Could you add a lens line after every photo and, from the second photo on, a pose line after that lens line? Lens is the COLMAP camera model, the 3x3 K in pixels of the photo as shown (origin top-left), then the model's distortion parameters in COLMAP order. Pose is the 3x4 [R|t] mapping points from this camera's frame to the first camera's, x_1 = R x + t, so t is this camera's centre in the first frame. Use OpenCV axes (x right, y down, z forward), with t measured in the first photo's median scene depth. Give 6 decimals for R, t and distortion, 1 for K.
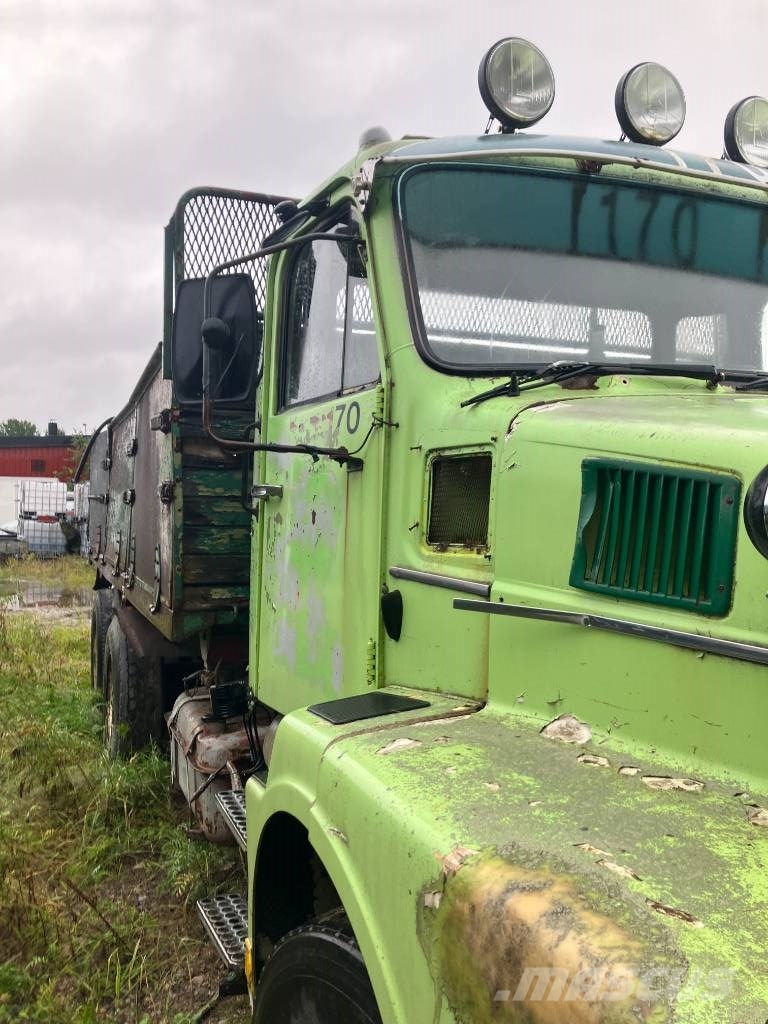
lens RADIAL K [[846.4, 0, 383.1], [0, 846.4, 529.4], [0, 0, 1]] dist [0.038610, -0.046387]
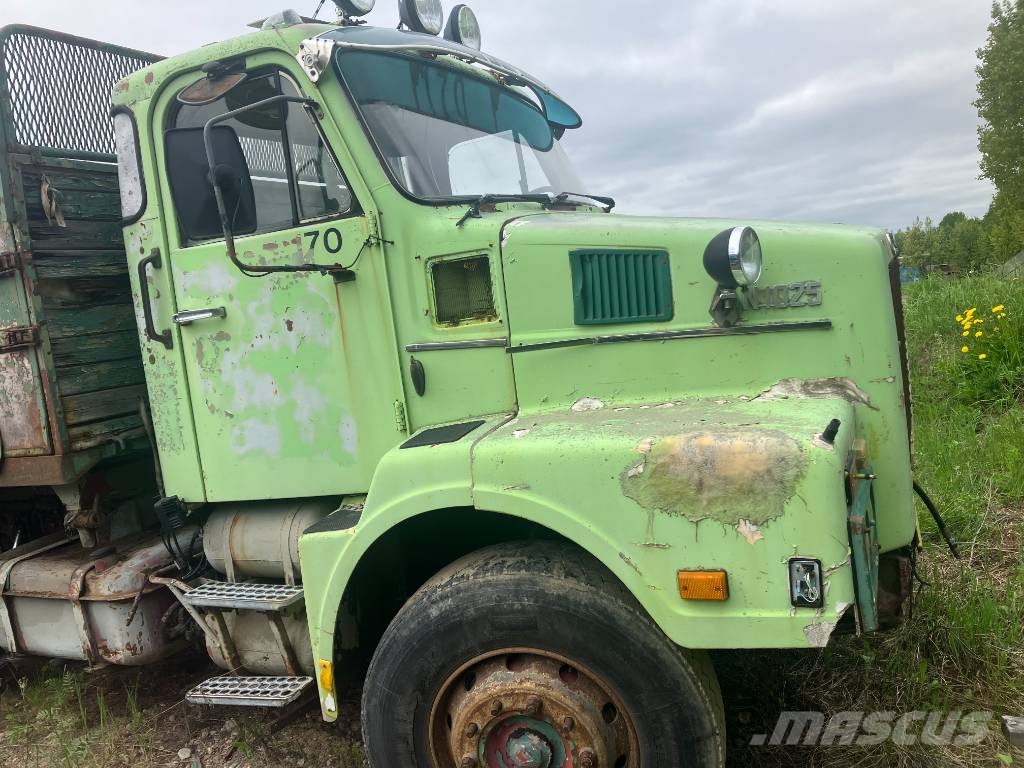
lens RADIAL K [[846.4, 0, 513.5], [0, 846.4, 393.3], [0, 0, 1]] dist [0.038610, -0.046387]
pose [[0.738739, -0.177372, 0.650234, -0.697026], [0.150973, 0.983784, 0.096835, 0.012780], [-0.656865, 0.026632, 0.753538, -0.149148]]
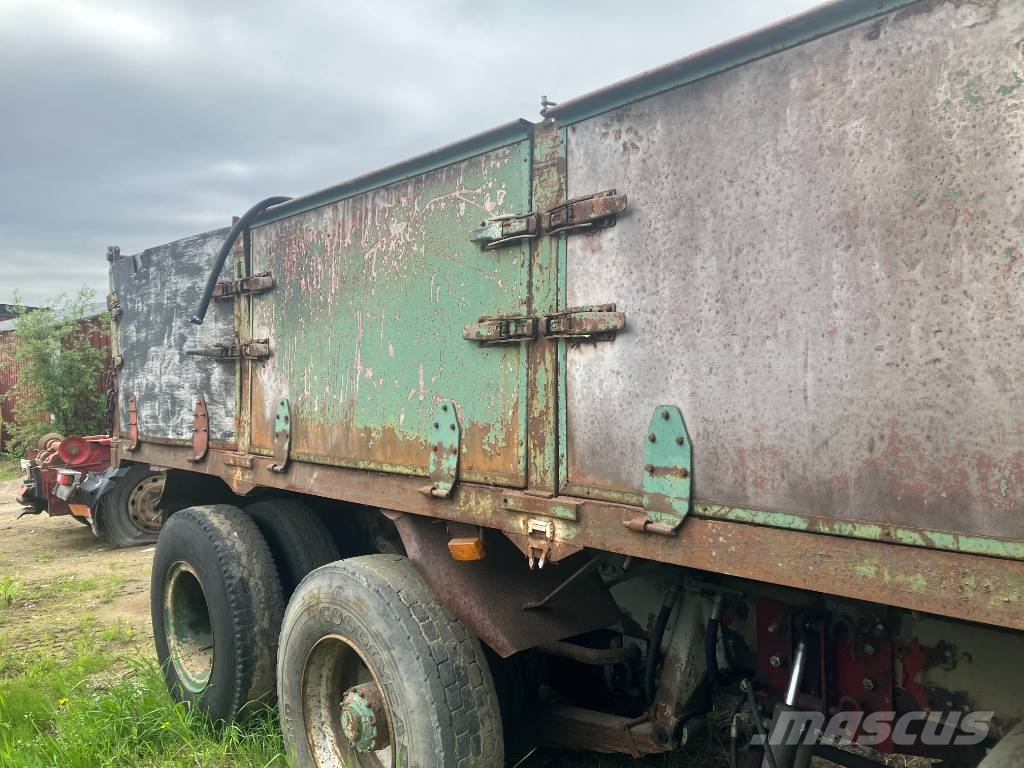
lens RADIAL K [[846.4, 0, 514.5], [0, 846.4, 385.2], [0, 0, 1]] dist [0.038610, -0.046387]
pose [[0.944401, -0.058255, 0.323593, -1.024290], [0.058288, 0.998254, 0.009599, -0.028052], [-0.323587, 0.009796, 0.946148, 1.245958]]
